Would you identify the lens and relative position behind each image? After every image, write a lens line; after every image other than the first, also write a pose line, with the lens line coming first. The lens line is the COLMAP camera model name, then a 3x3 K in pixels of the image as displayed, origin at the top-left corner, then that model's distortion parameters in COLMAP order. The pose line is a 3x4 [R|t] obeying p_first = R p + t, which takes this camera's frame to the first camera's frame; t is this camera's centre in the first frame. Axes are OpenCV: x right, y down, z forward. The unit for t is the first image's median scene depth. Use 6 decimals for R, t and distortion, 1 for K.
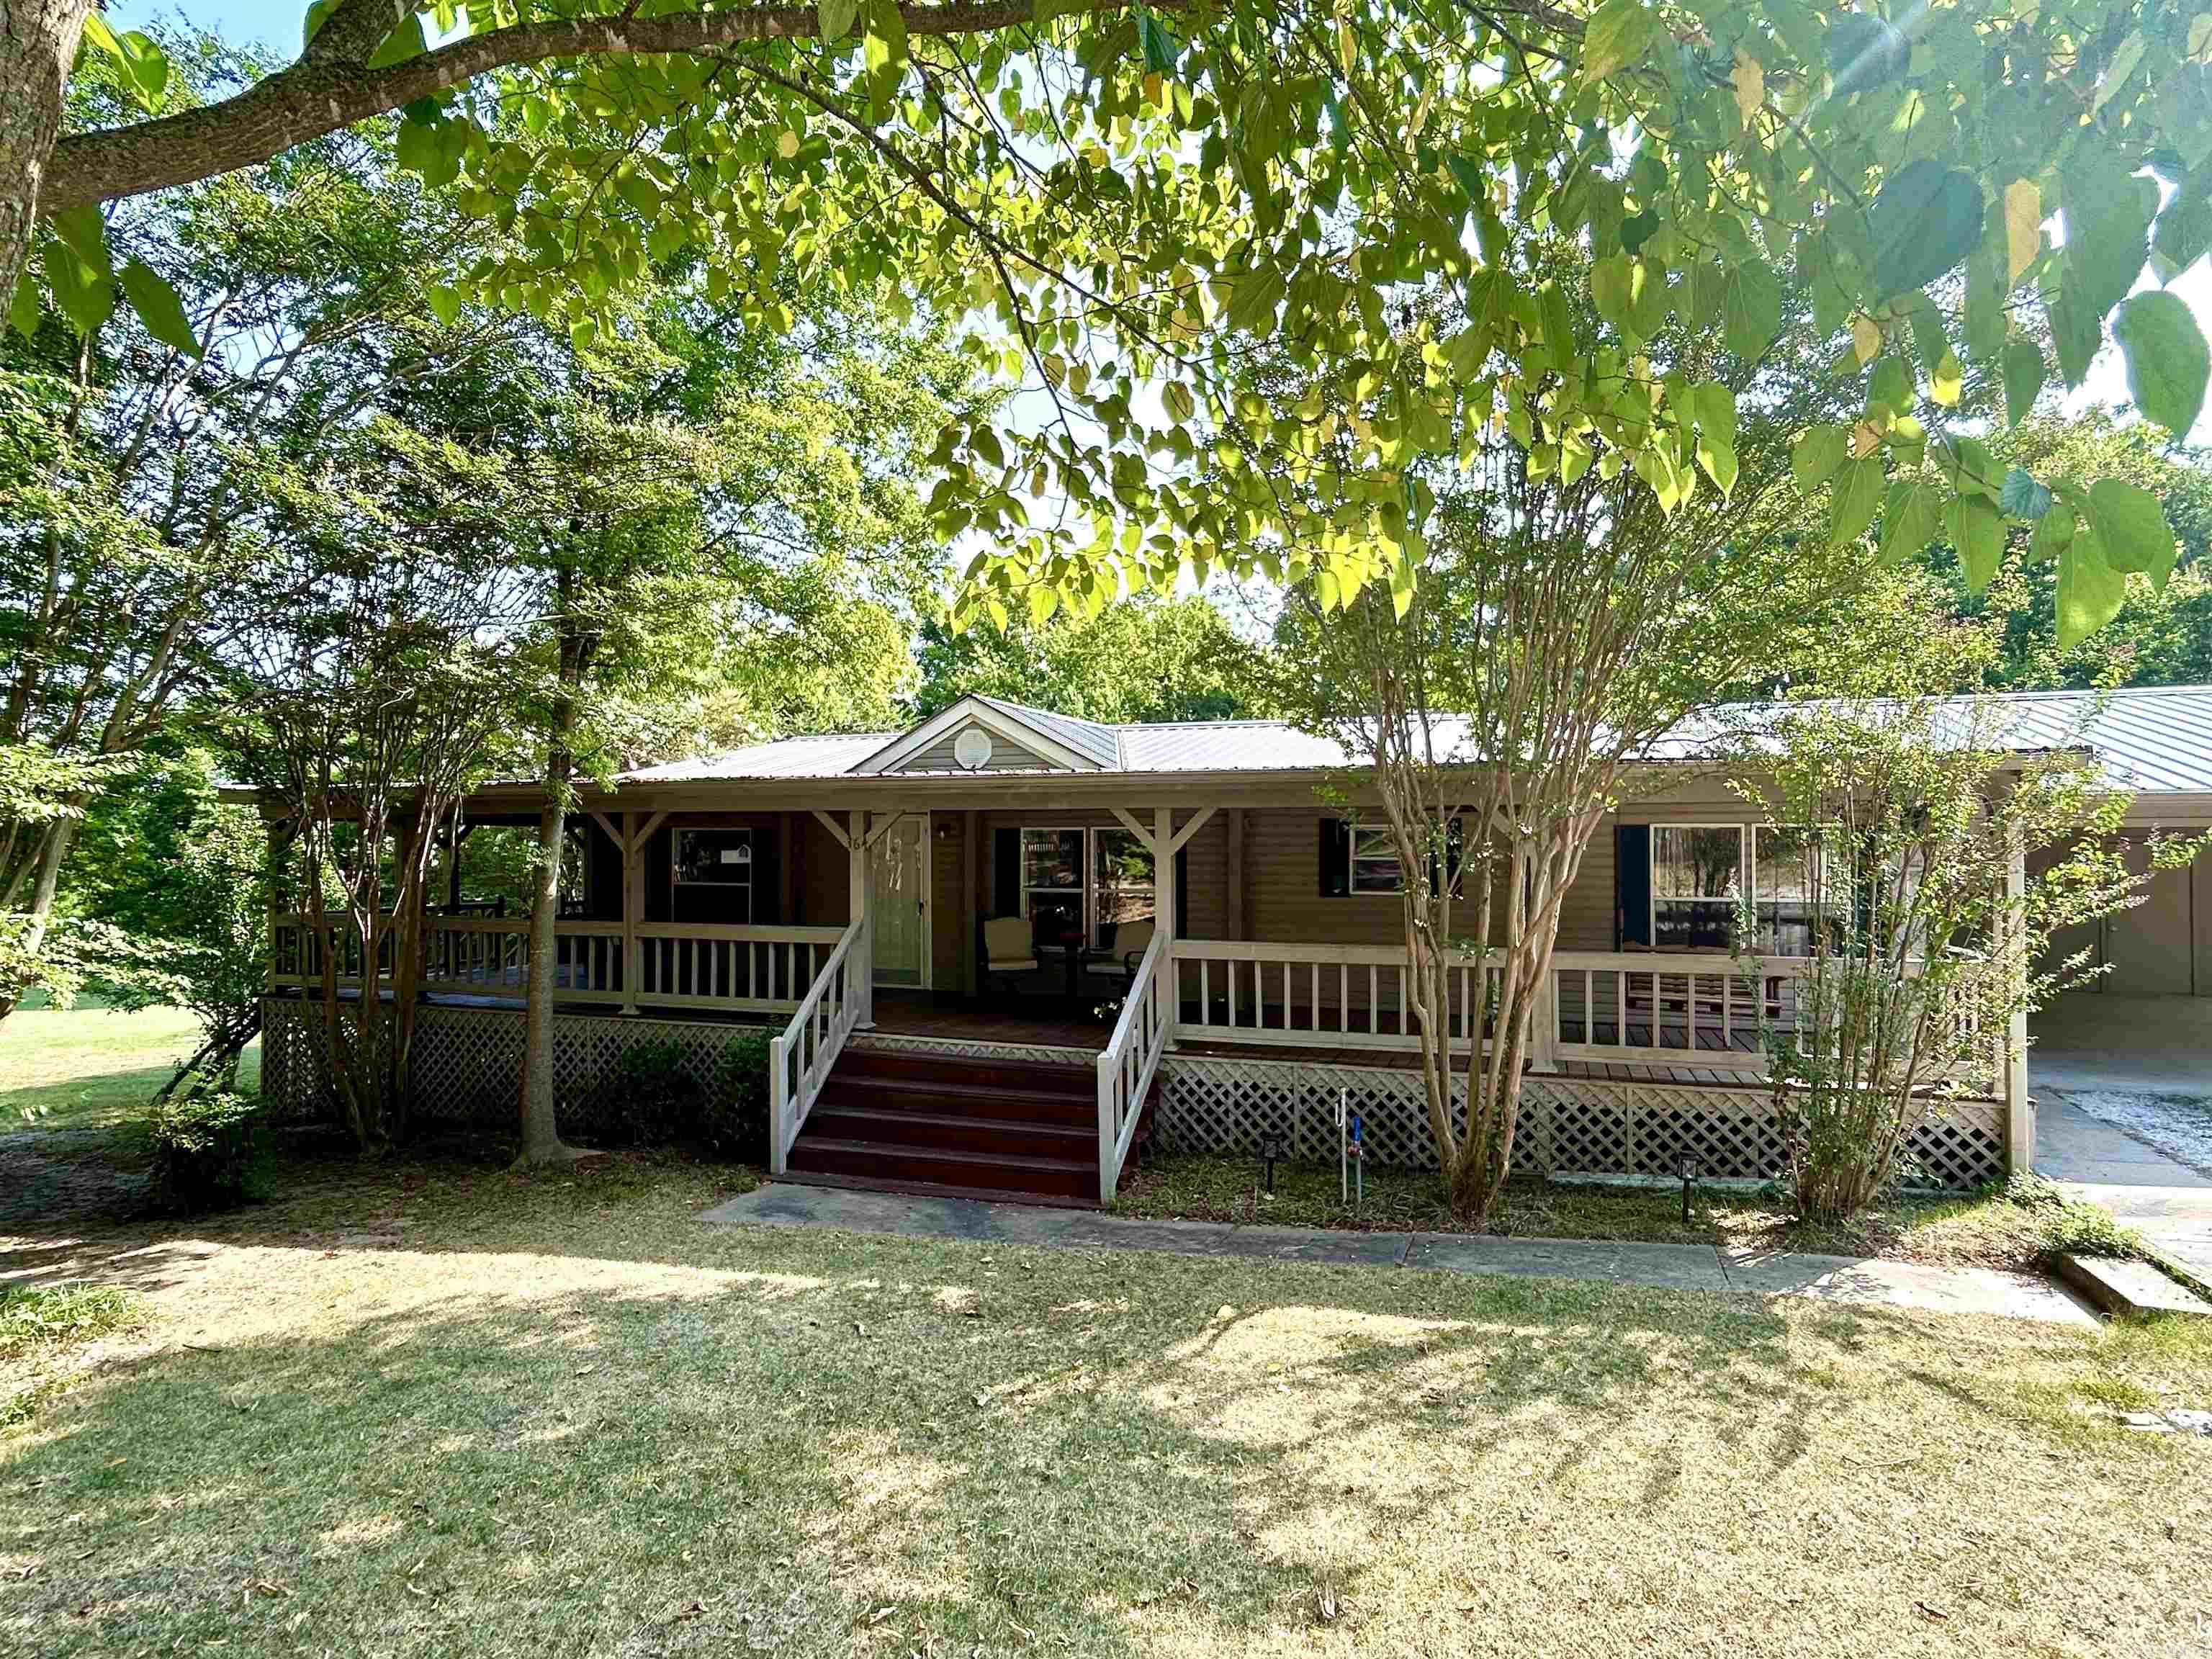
lens RADIAL K [[1176.4, 0, 1111.0], [0, 1176.4, 833.1], [0, 0, 1]] dist [0.001307, -0.000182]
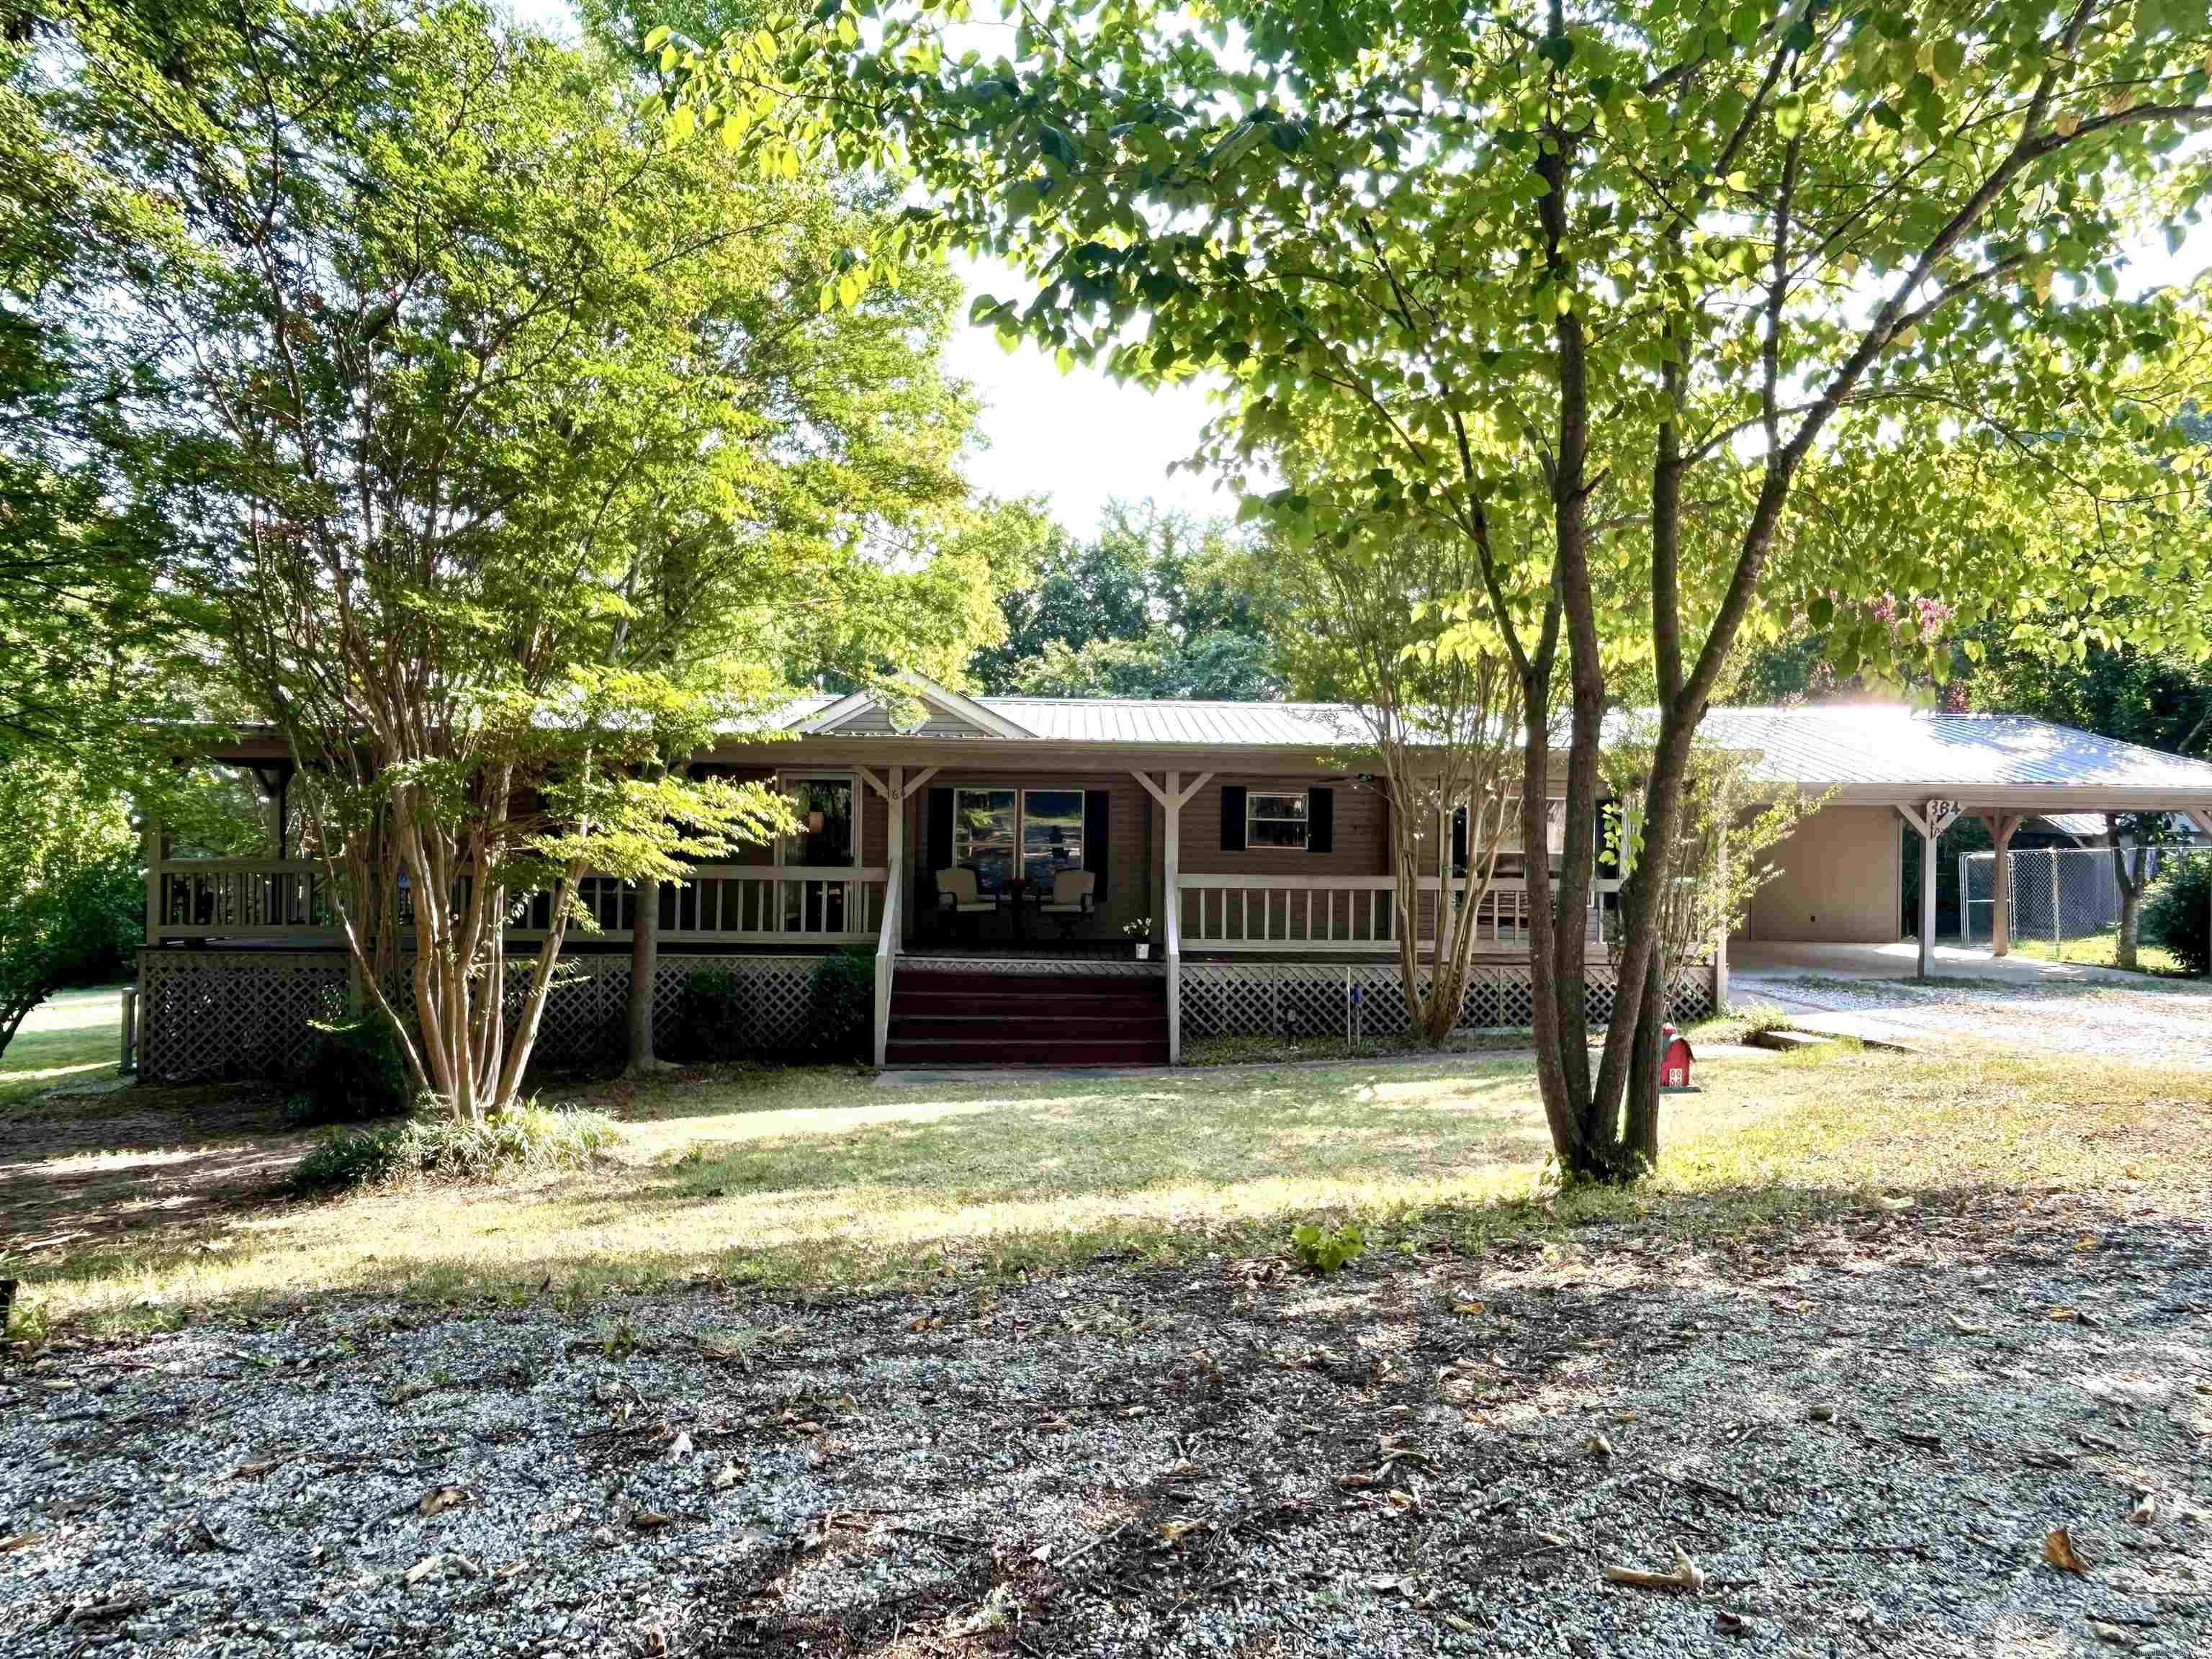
lens RADIAL K [[1439.0, 0, 1100.8], [0, 1439.0, 823.3], [0, 0, 1]] dist [0.001345, 0.000401]
pose [[0.936360, 0.014915, 0.350723, -0.595147], [-0.015903, 0.999874, -0.000061, 0.038057], [-0.350680, -0.005521, 0.936479, -0.455774]]
